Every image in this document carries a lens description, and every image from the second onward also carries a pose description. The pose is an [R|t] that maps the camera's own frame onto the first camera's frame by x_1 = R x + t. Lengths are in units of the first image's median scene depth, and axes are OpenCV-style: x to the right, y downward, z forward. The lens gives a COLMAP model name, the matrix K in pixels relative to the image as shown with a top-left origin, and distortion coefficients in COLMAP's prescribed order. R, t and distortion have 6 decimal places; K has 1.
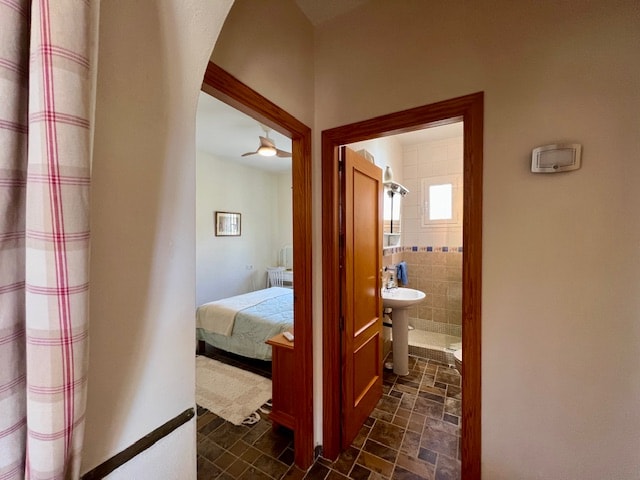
lens RADIAL K [[257.9, 0, 319.7], [0, 257.9, 237.2], [0, 0, 1]] dist [-0.003075, -0.000530]
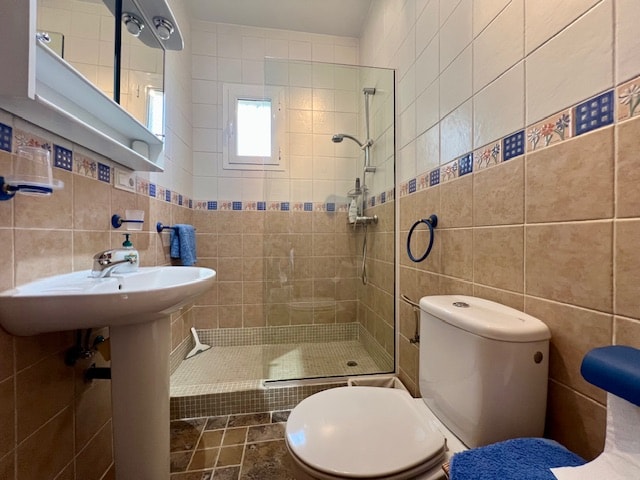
lens RADIAL K [[257.9, 0, 323.5], [0, 257.9, 241.5], [0, 0, 1]] dist [-0.003075, -0.000530]
pose [[0.773335, 0.000421, 0.633997, 0.208170], [0.003329, 0.999983, -0.004724, 0.132454], [-0.633988, 0.005763, 0.773321, 0.425598]]
